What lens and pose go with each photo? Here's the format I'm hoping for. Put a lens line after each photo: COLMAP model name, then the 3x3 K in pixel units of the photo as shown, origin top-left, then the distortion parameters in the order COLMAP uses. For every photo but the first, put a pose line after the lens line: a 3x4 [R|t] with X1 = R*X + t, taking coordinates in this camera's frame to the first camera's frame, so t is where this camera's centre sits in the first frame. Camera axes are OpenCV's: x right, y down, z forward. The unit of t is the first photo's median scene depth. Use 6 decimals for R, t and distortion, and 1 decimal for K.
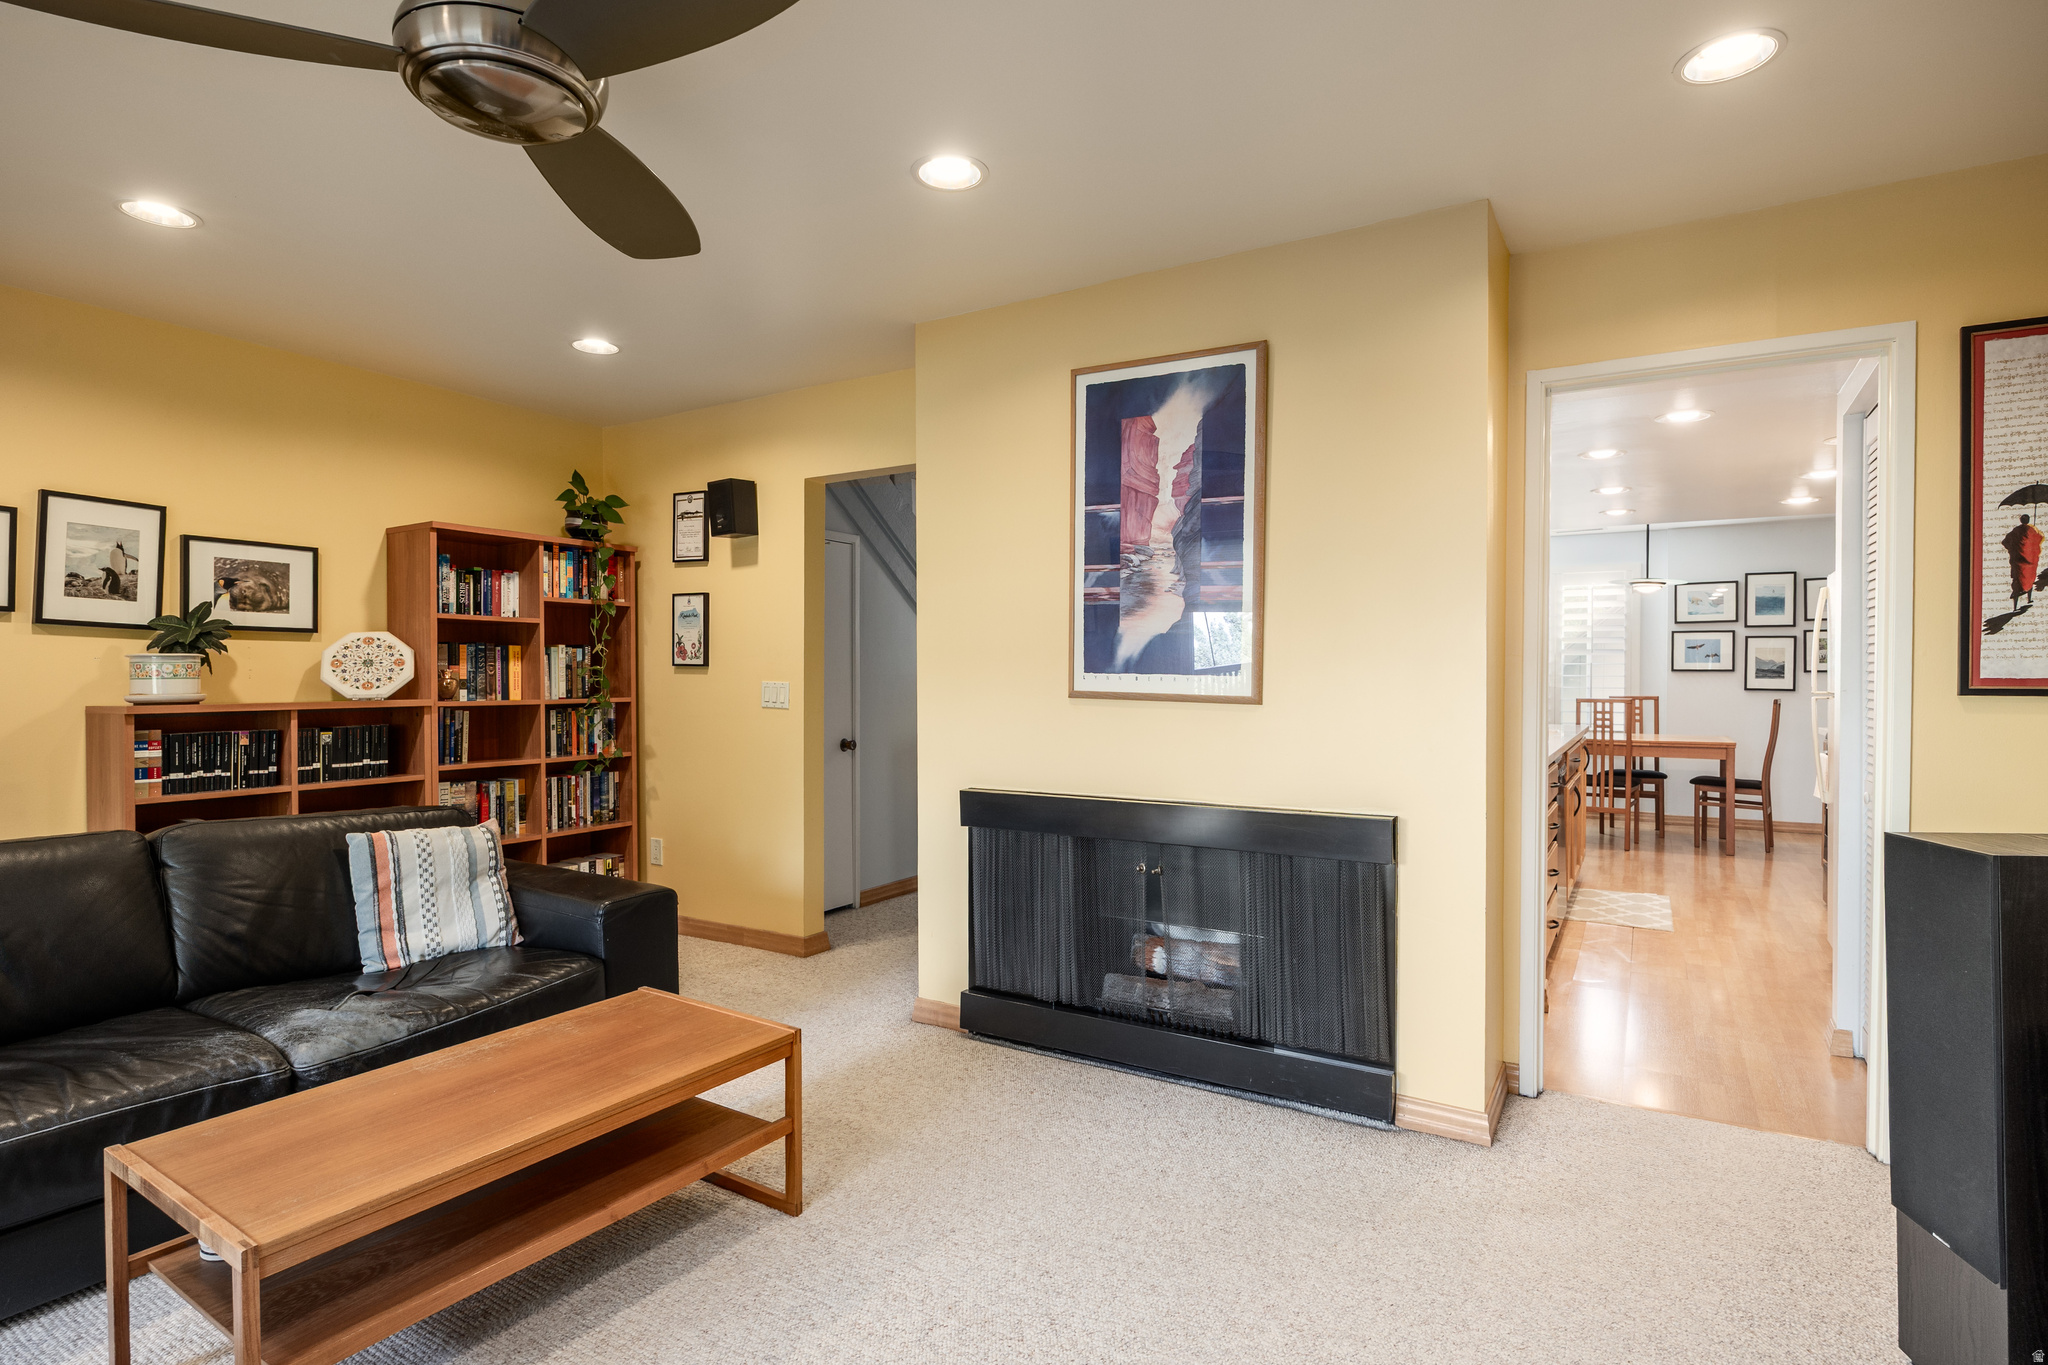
lens RADIAL K [[1045.7, 0, 1023.6], [0, 1045.7, 681.9], [0, 0, 1]] dist [0.016405, -0.000287]
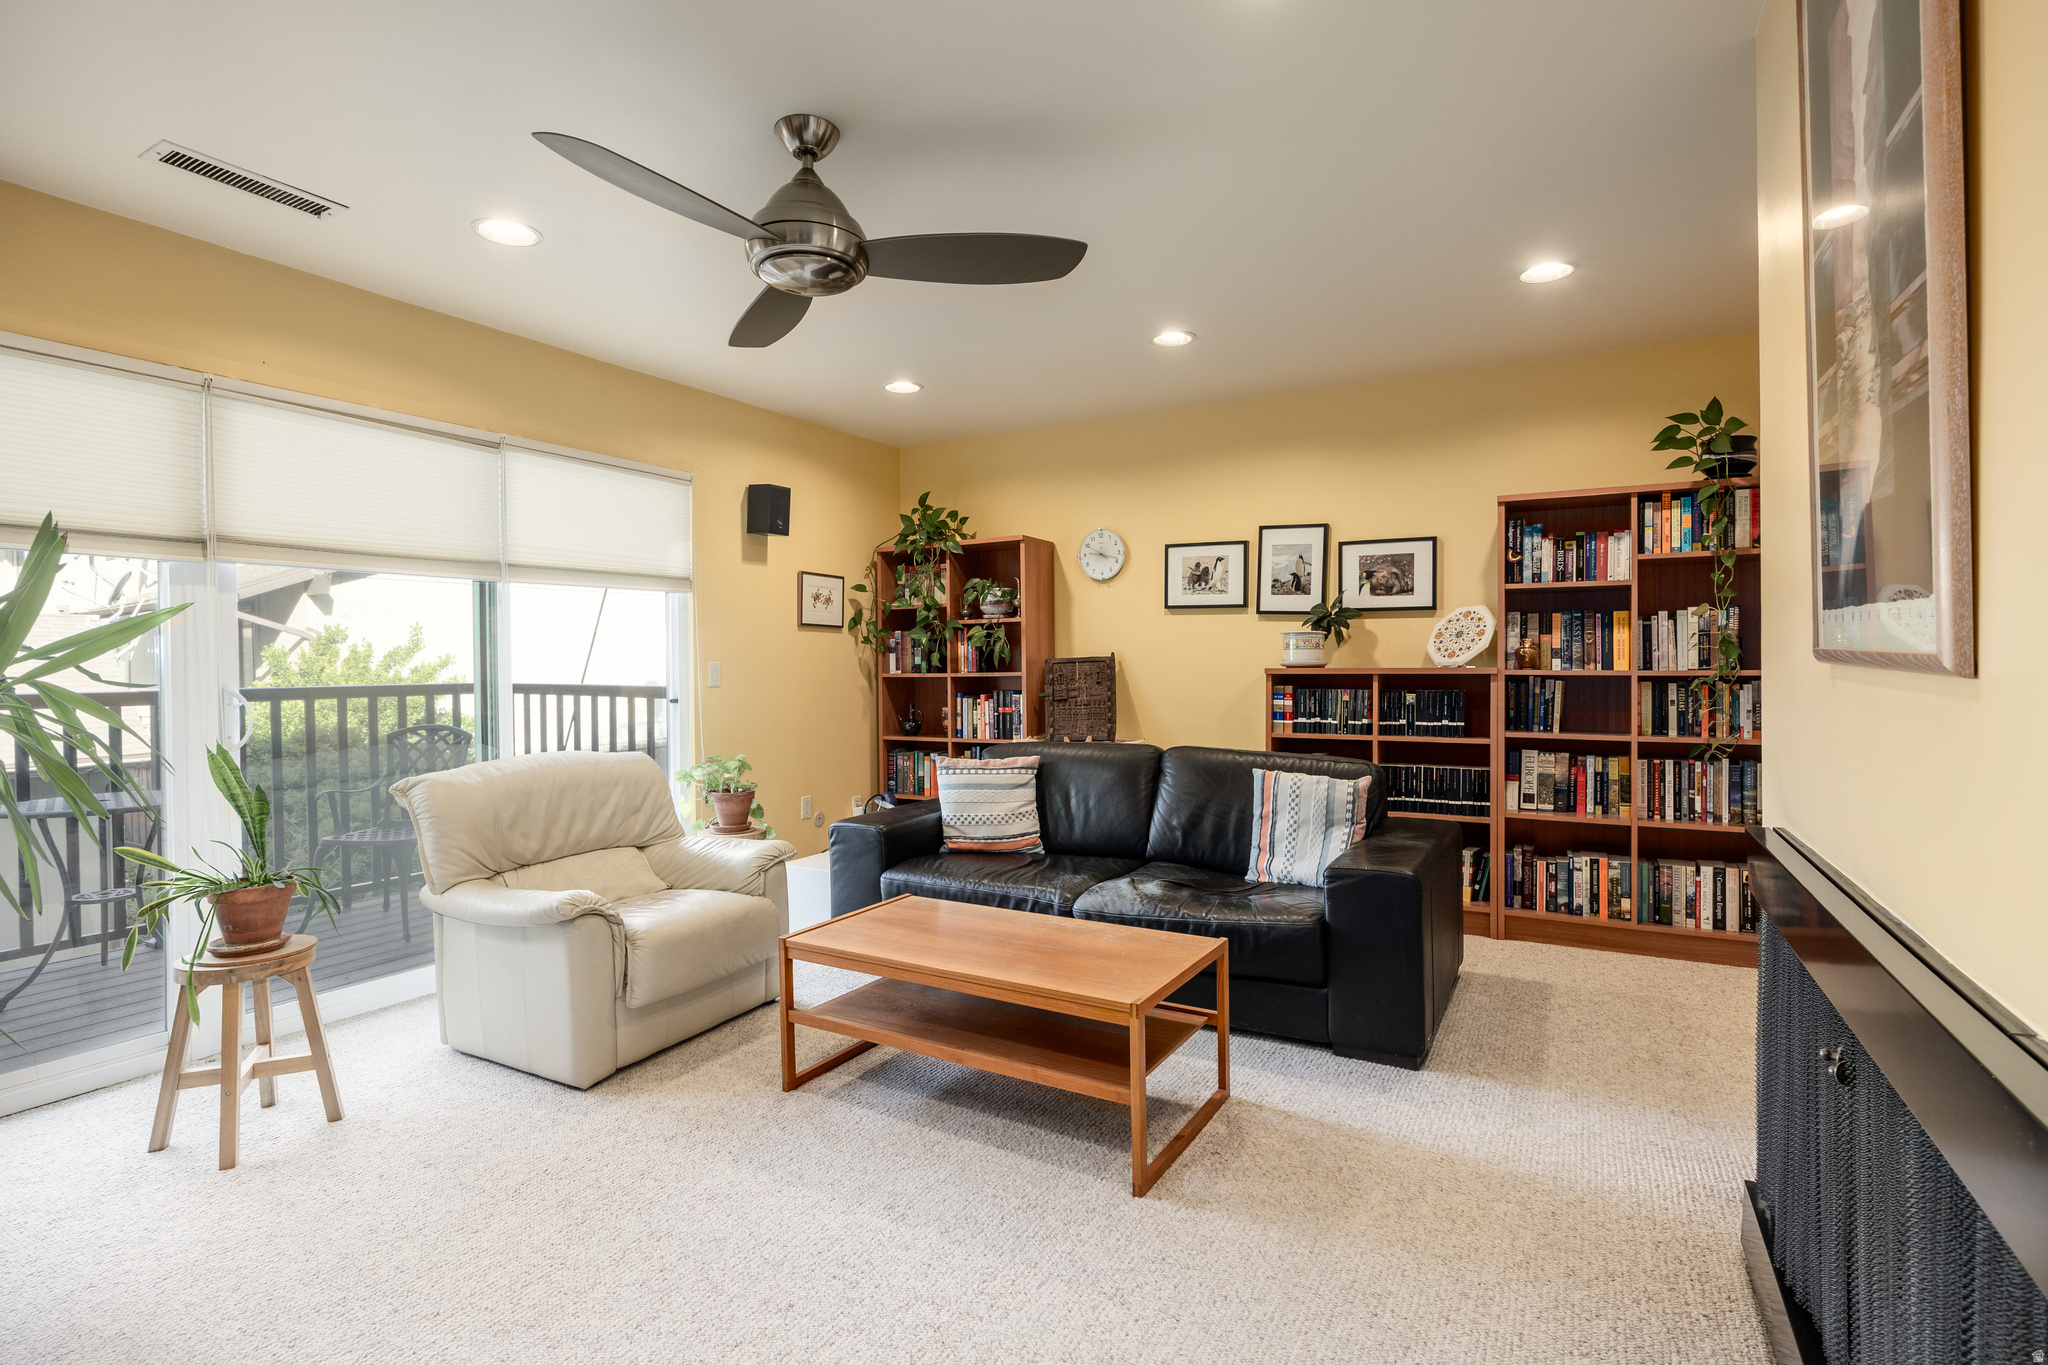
lens RADIAL K [[972.4, 0, 1023.1], [0, 972.4, 674.8], [0, 0, 1]] dist [-0.009602, 0.000766]
pose [[0.048110, 0.012574, -0.998763, 0.372808], [-0.001420, 0.999921, 0.012520, 0.012351], [0.998841, 0.000816, 0.048124, 0.485031]]
